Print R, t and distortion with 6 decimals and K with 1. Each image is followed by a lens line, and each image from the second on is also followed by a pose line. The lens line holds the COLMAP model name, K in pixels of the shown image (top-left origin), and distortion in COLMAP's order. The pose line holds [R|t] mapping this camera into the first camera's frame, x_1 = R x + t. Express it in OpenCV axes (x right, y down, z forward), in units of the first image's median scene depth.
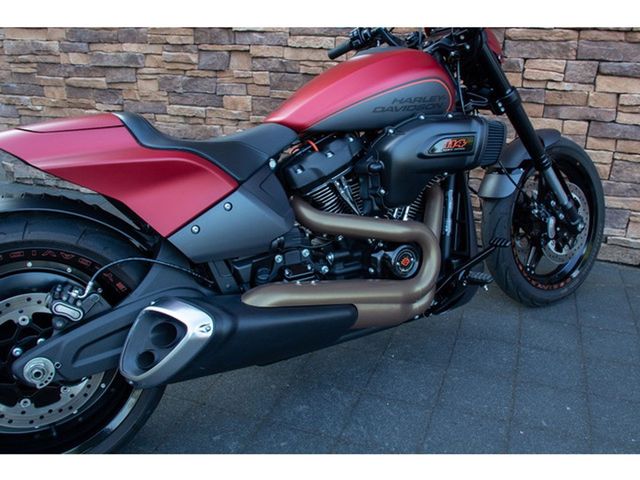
lens RADIAL K [[596.5, 0, 348.4], [0, 596.5, 239.1], [0, 0, 1]] dist [-0.162274, 0.135284]
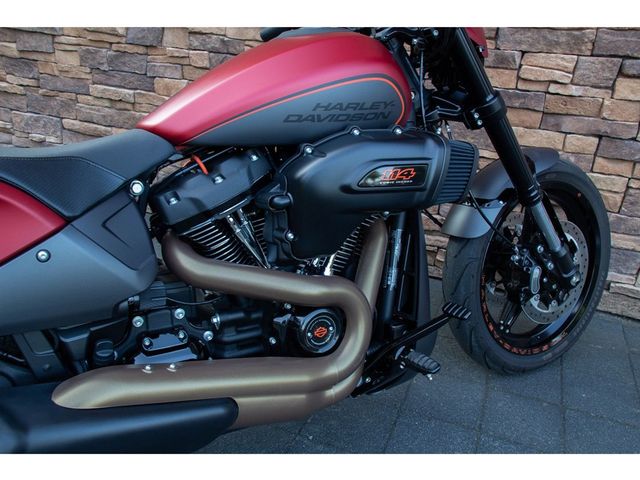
lens RADIAL K [[610.1, 0, 320.0], [0, 610.1, 252.4], [0, 0, 1]] dist [-0.140421, 0.273758]
pose [[0.997442, 0.065691, -0.028186, 0.091516], [-0.064410, 0.996945, 0.044177, -0.075725], [0.031002, -0.042249, 0.998626, 0.223002]]
